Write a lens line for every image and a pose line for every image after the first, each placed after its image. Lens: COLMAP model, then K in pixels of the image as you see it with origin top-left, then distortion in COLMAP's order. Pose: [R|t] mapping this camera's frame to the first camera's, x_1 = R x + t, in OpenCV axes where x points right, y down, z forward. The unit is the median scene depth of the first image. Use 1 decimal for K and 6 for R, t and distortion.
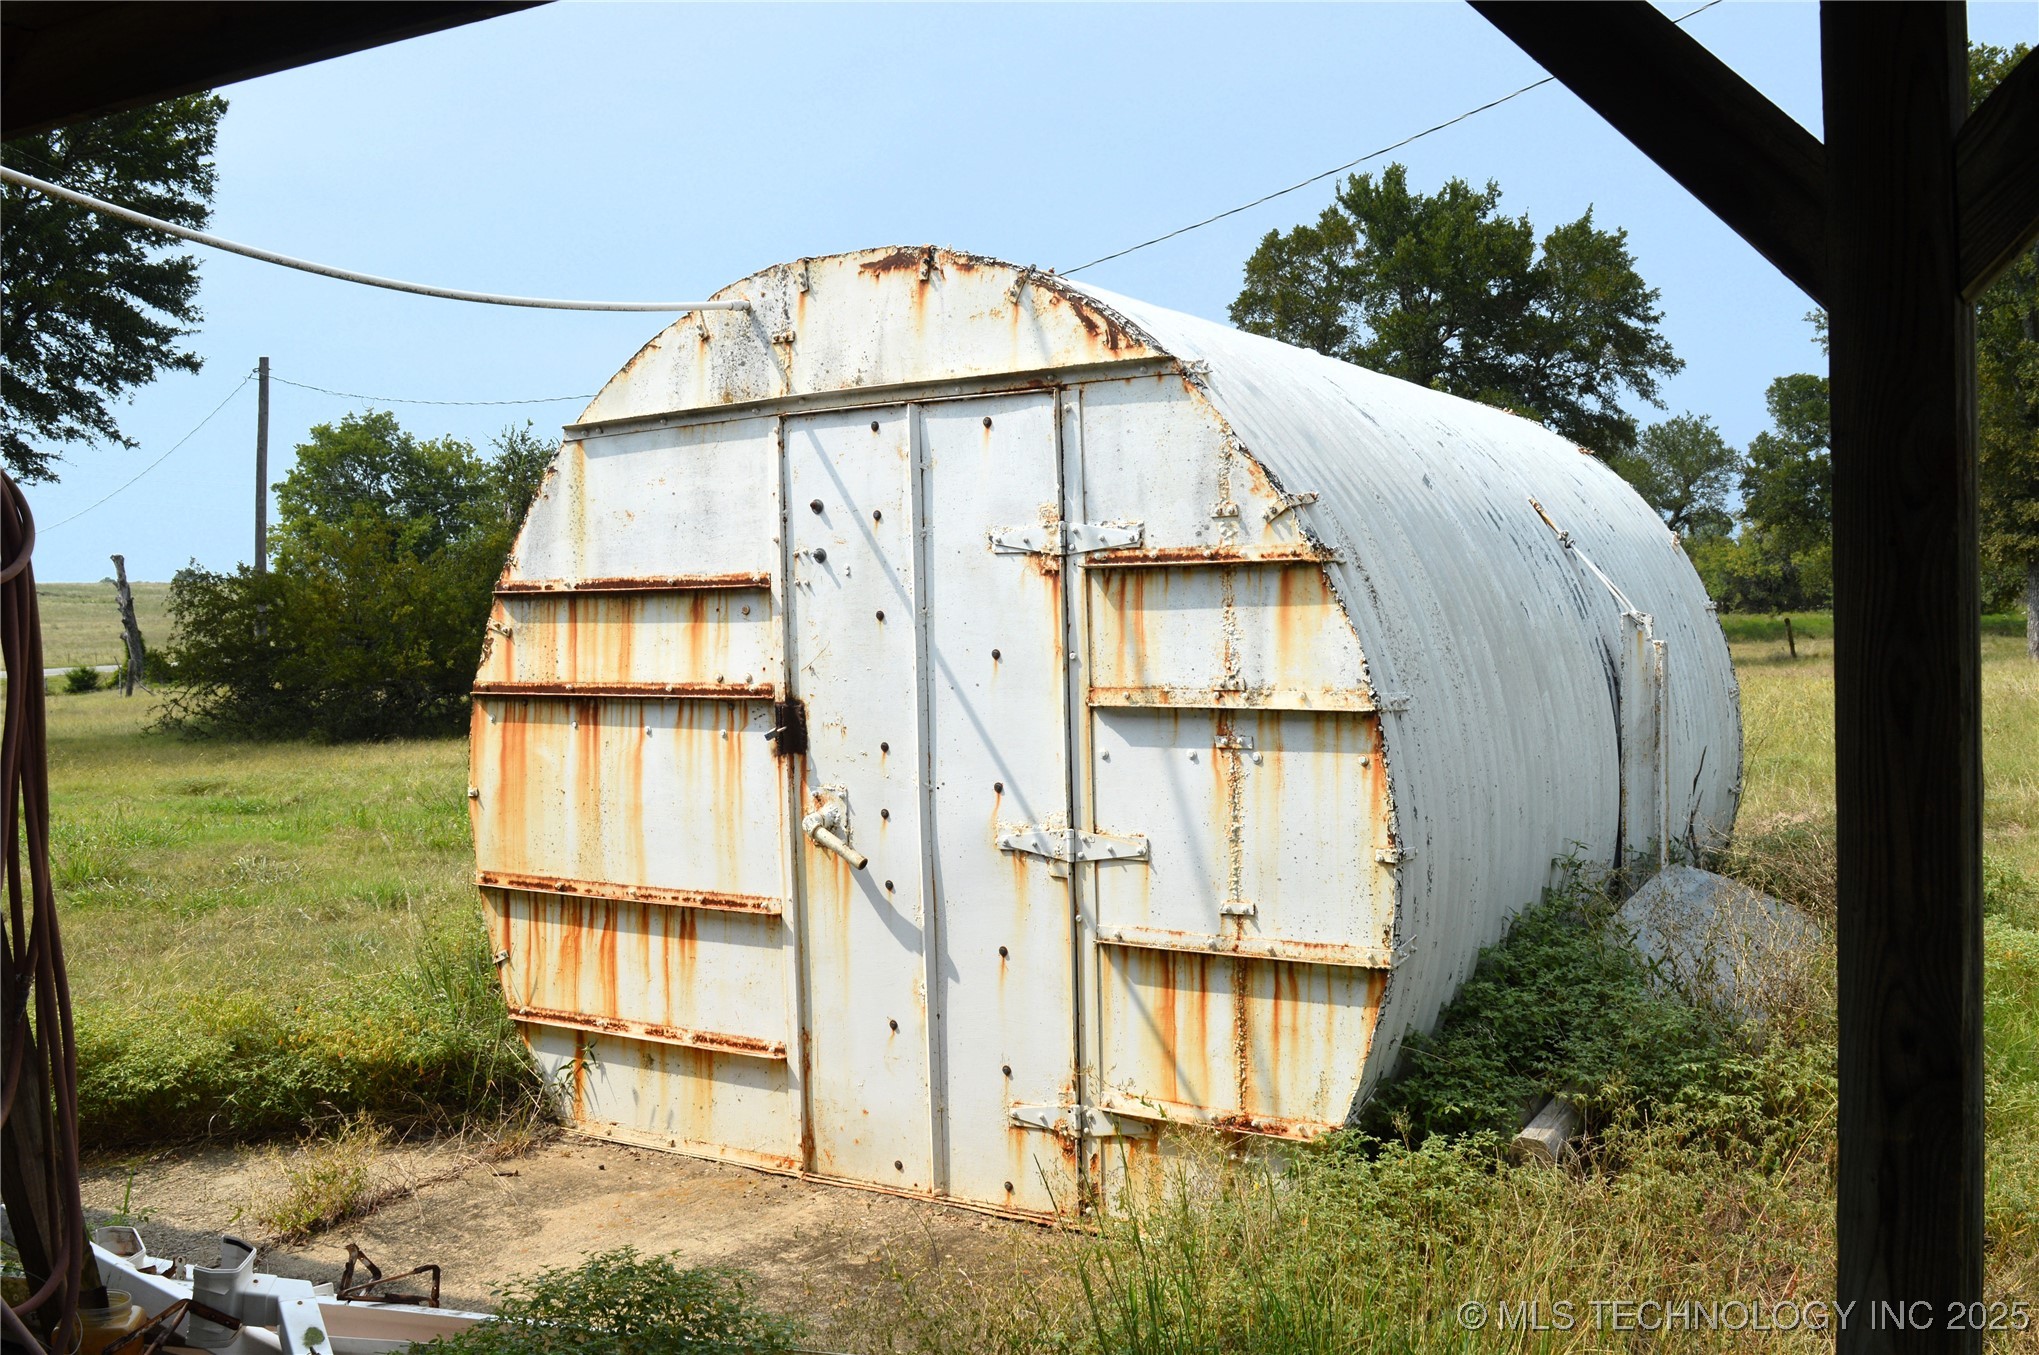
lens RADIAL K [[1904.3, 0, 1017.6], [0, 1904.3, 679.8], [0, 0, 1]] dist [0.005856, 0.000000]
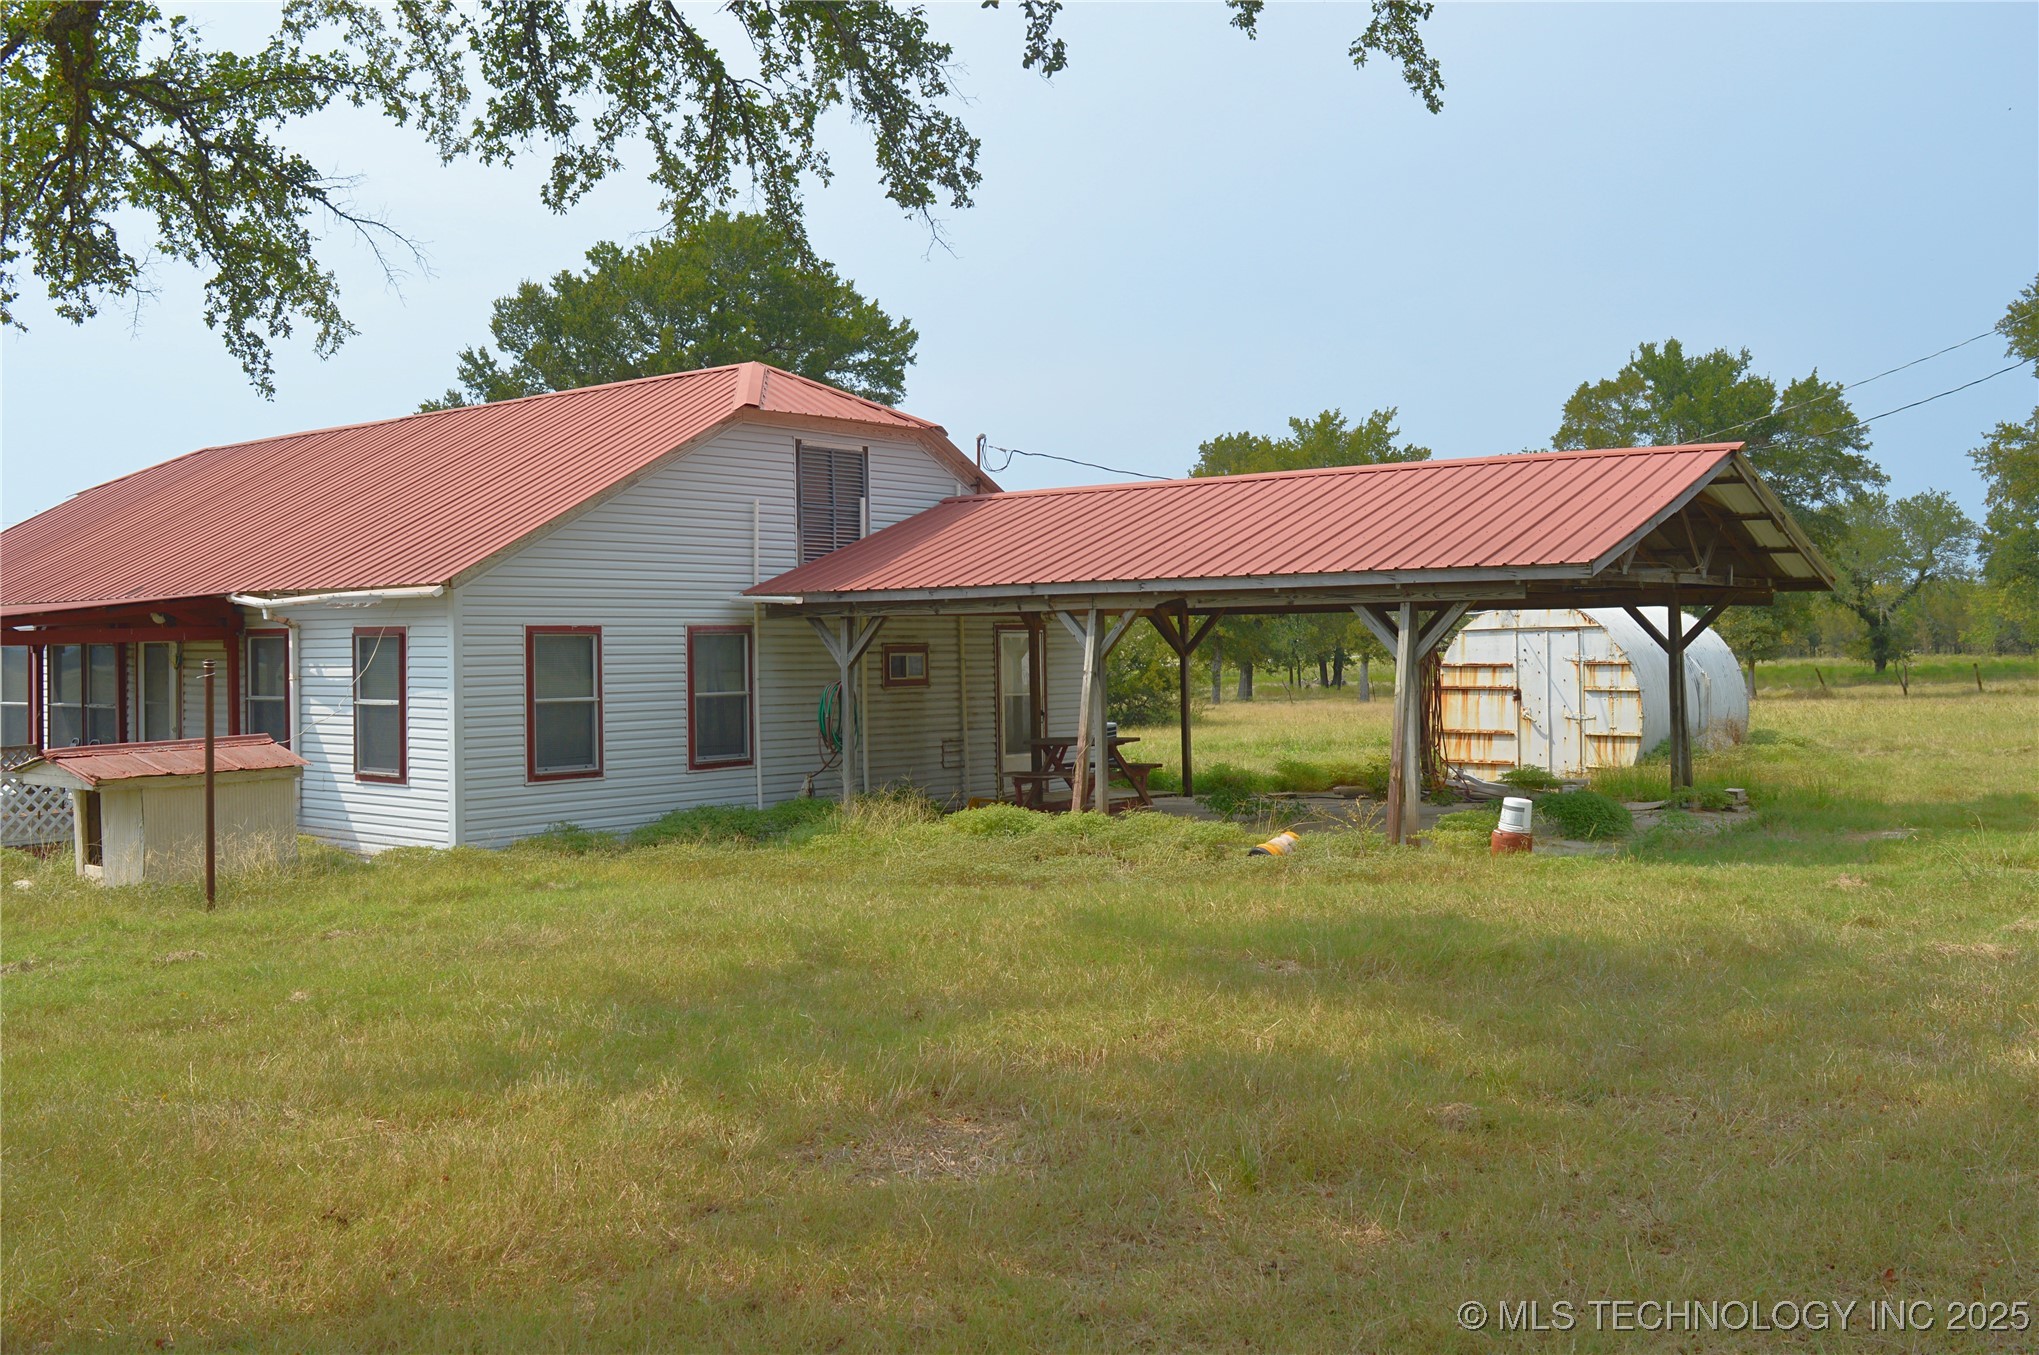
lens RADIAL K [[1853.3, 0, 1021.4], [0, 1853.3, 669.7], [0, 0, 1]] dist [-0.056249, 0.000000]
pose [[0.988004, 0.006499, -0.154292, -0.065359], [-0.010014, 0.999707, -0.022018, 0.008174], [0.154104, 0.023299, 0.987780, -0.400028]]
